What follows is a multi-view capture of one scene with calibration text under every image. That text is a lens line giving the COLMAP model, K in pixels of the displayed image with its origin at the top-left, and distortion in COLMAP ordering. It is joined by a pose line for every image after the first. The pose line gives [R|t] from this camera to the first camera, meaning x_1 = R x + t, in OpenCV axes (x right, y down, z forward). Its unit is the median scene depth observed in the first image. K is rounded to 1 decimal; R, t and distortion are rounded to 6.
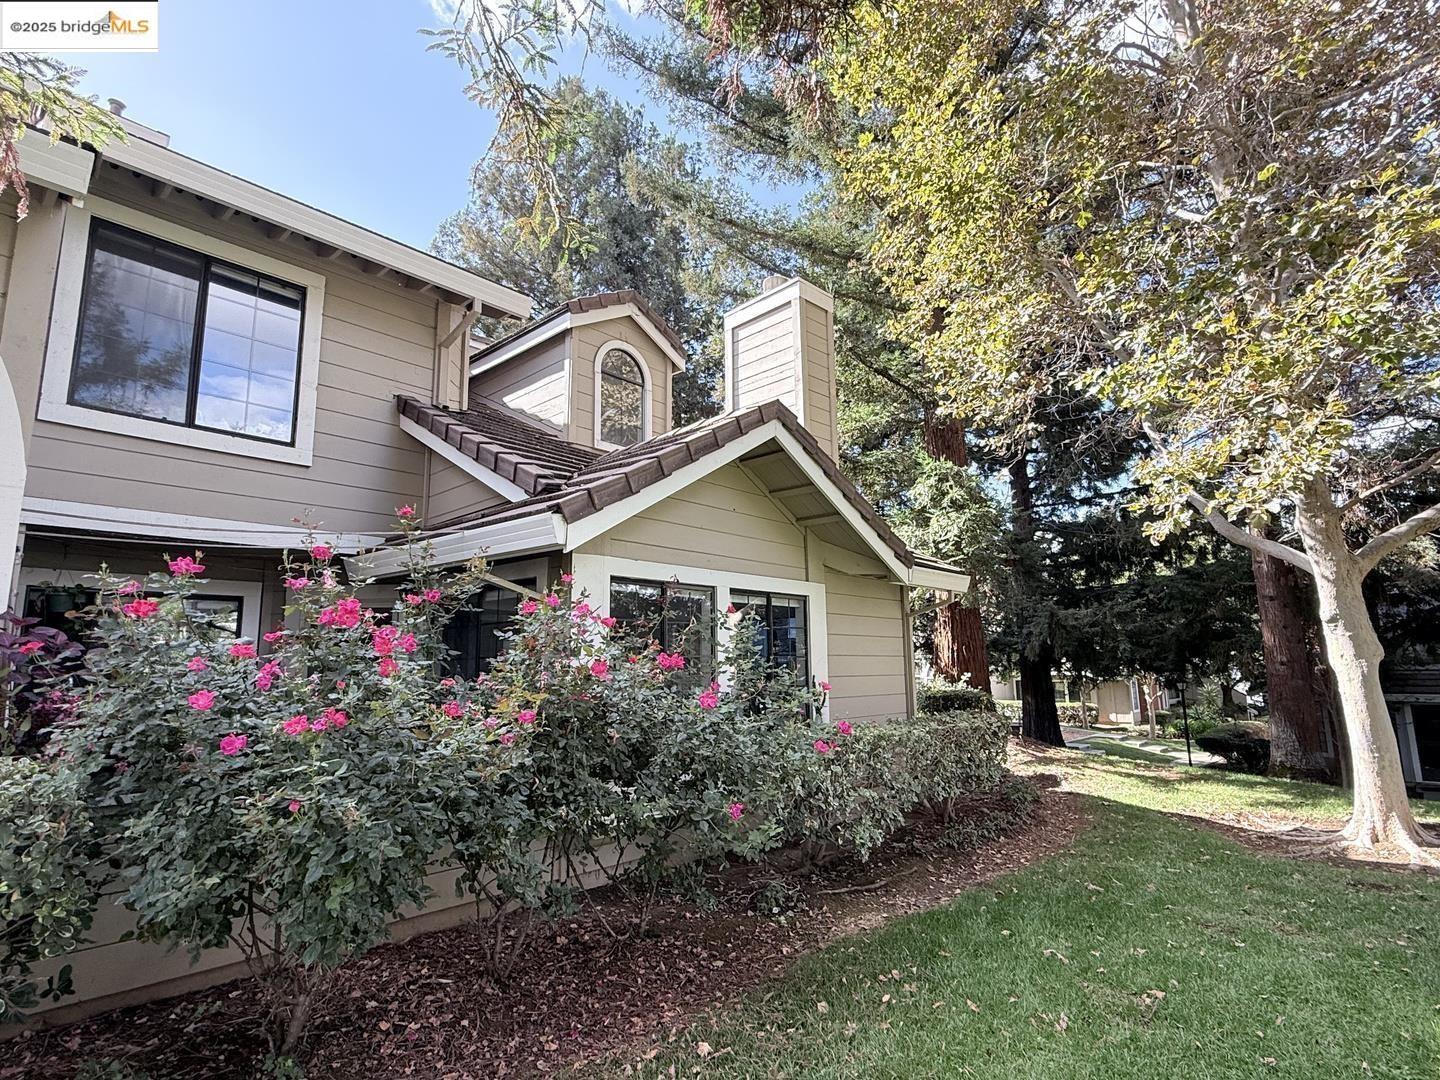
lens RADIAL K [[748.4, 0, 721.0], [0, 748.4, 542.9], [0, 0, 1]] dist [0.001621, -0.001037]
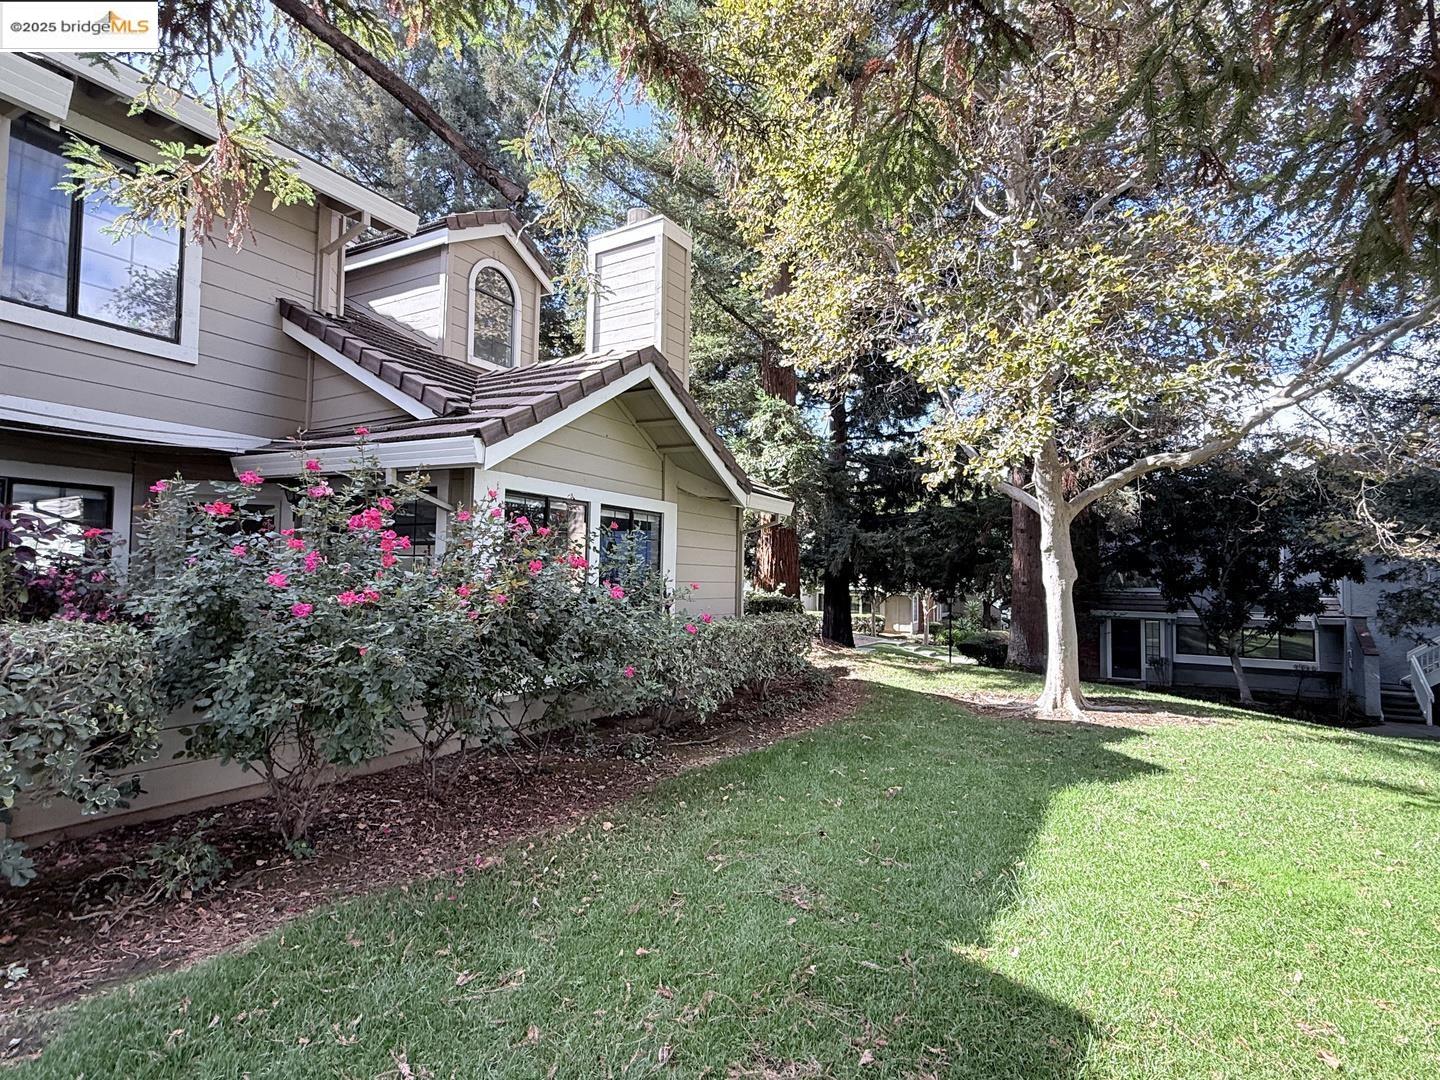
lens RADIAL K [[748.4, 0, 717.7], [0, 748.4, 539.8], [0, 0, 1]] dist [0.001621, -0.001037]
pose [[0.971768, 0.041093, 0.232334, -0.082394], [-0.067554, 0.991950, 0.107108, -0.021929], [-0.226062, -0.119779, 0.966721, -0.182607]]
